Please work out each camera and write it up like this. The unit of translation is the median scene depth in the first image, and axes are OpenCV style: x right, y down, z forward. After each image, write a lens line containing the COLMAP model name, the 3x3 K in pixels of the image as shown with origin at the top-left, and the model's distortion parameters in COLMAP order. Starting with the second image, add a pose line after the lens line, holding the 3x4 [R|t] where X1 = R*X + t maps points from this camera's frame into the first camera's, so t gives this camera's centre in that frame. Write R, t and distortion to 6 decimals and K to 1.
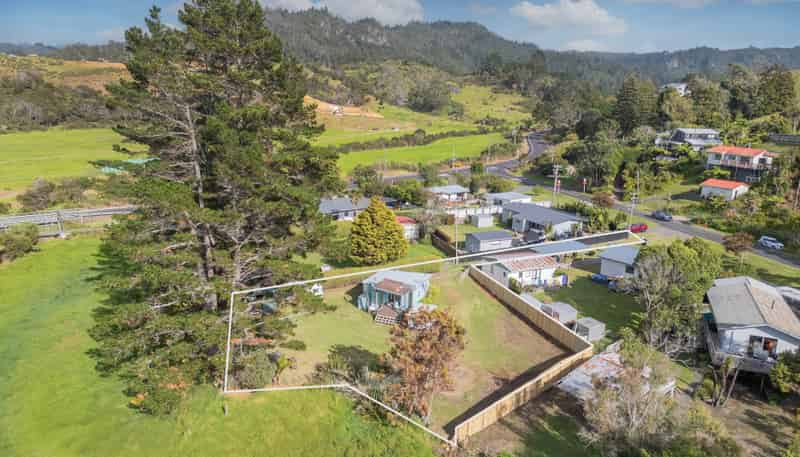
lens RADIAL K [[538.4, 0, 398.7], [0, 538.4, 229.1], [0, 0, 1]] dist [0.001440, -0.000727]
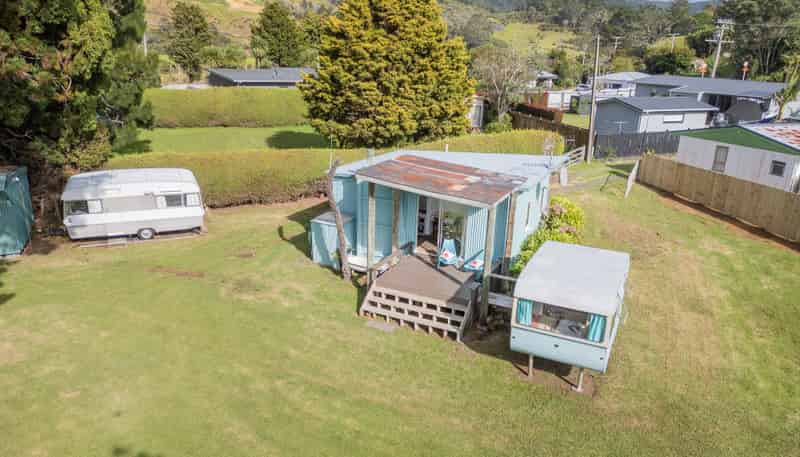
lens RADIAL K [[538.4, 0, 400.2], [0, 538.4, 228.8], [0, 0, 1]] dist [0.001440, -0.000727]
pose [[0.998406, 0.010468, -0.055457, -0.011709], [-0.006754, 0.997748, 0.066731, 0.098422], [0.056031, -0.066250, 0.996229, 0.641516]]
